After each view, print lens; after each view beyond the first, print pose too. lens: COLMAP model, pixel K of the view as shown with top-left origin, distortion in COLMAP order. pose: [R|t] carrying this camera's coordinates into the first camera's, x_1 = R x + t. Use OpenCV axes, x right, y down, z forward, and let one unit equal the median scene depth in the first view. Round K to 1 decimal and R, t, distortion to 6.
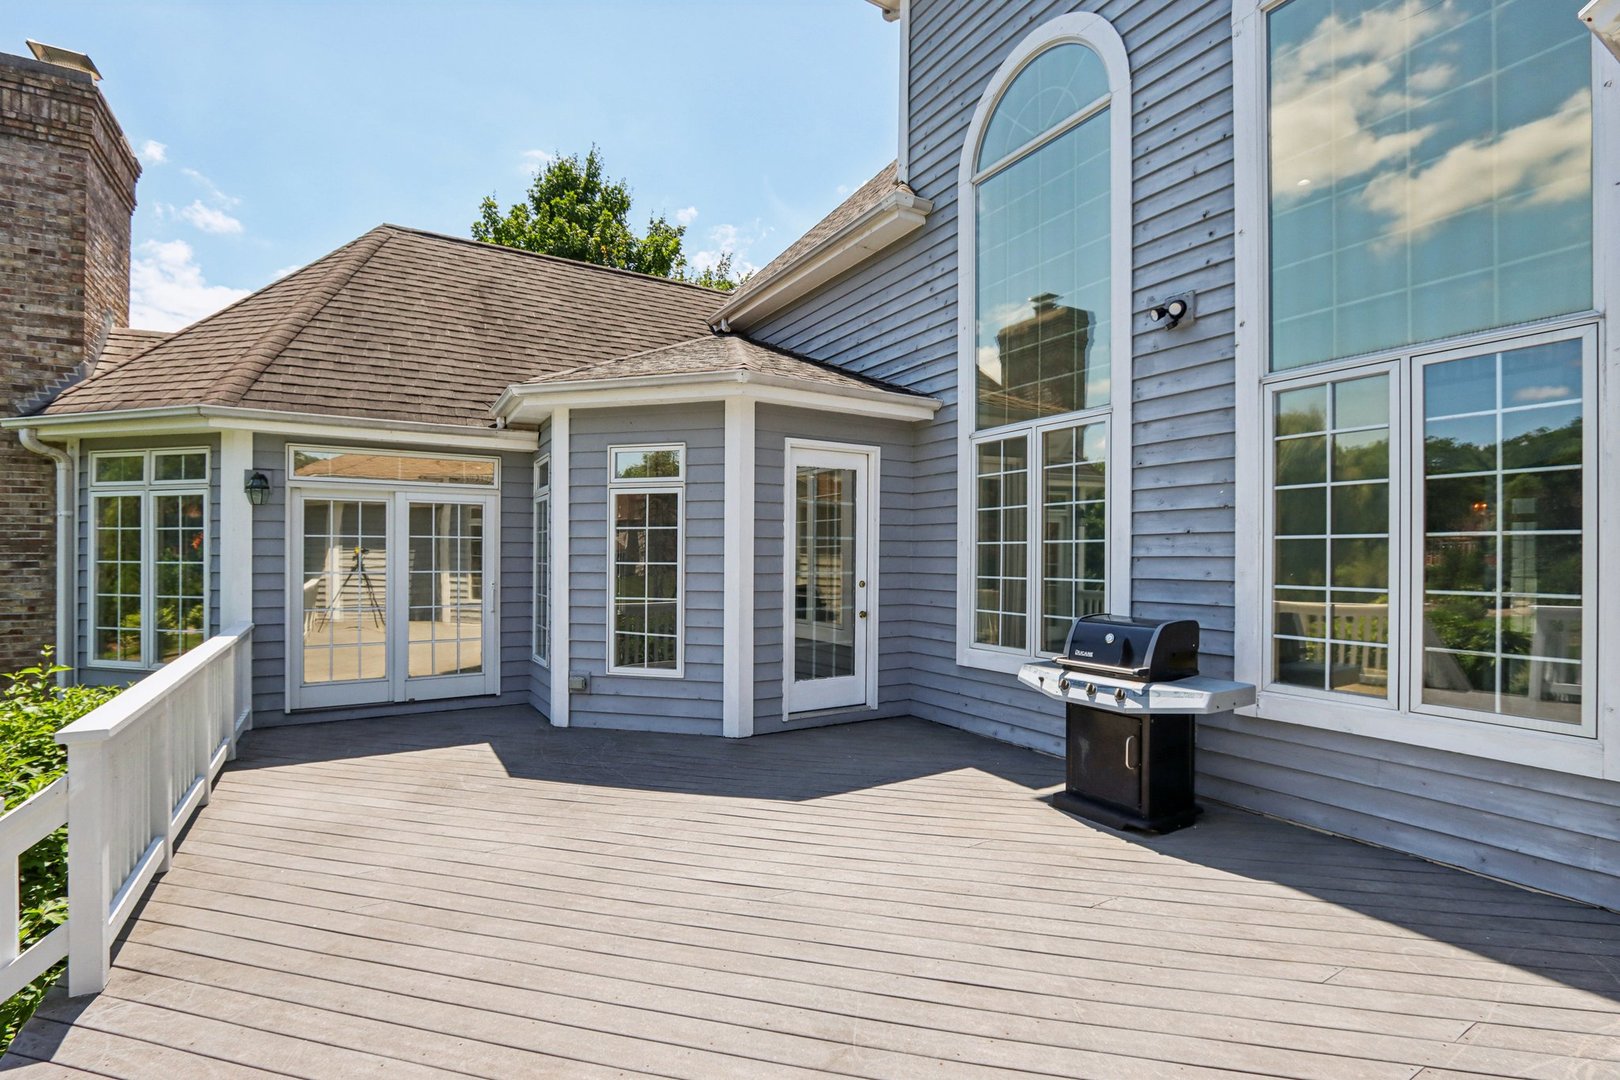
lens RADIAL K [[752.7, 0, 810.0], [0, 752.7, 540.0], [0, 0, 1]] dist [-0.025021, 0.001102]
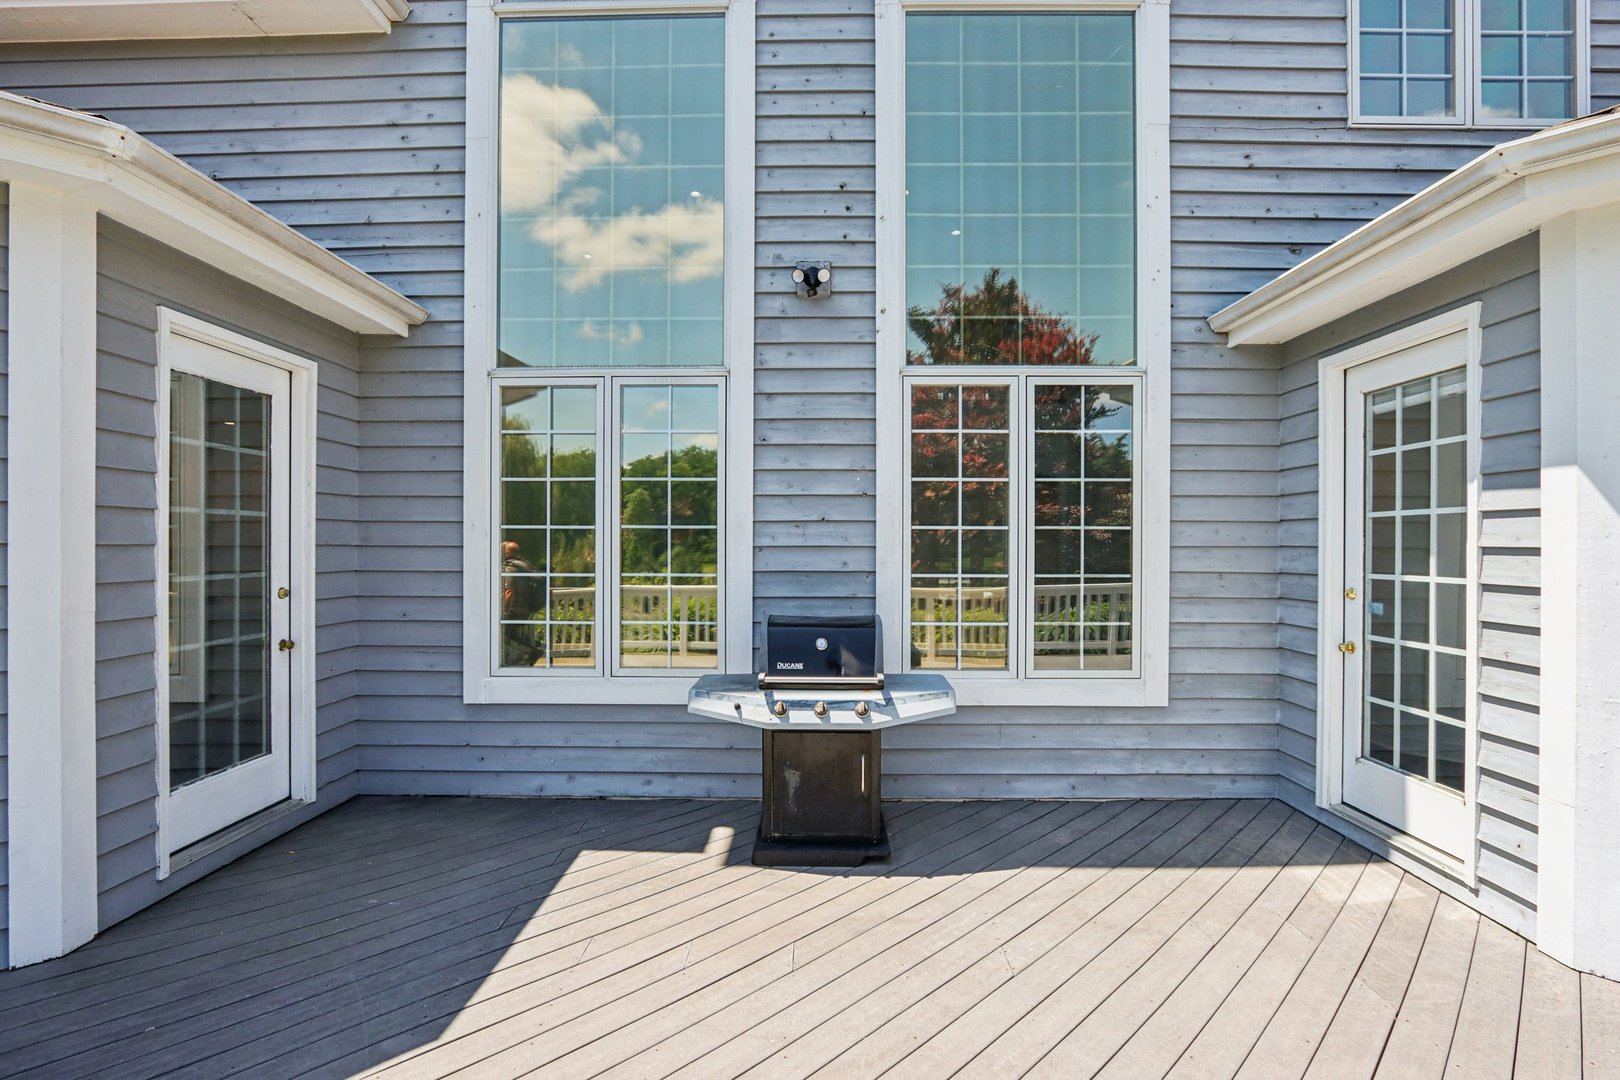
lens RADIAL K [[752.7, 0, 810.0], [0, 752.7, 540.0], [0, 0, 1]] dist [-0.025021, 0.001102]
pose [[0.528083, 0.003132, 0.849187, -0.306157], [-0.019262, 0.999780, 0.008291, 0.007403], [-0.848974, -0.020735, 0.528027, 0.532814]]
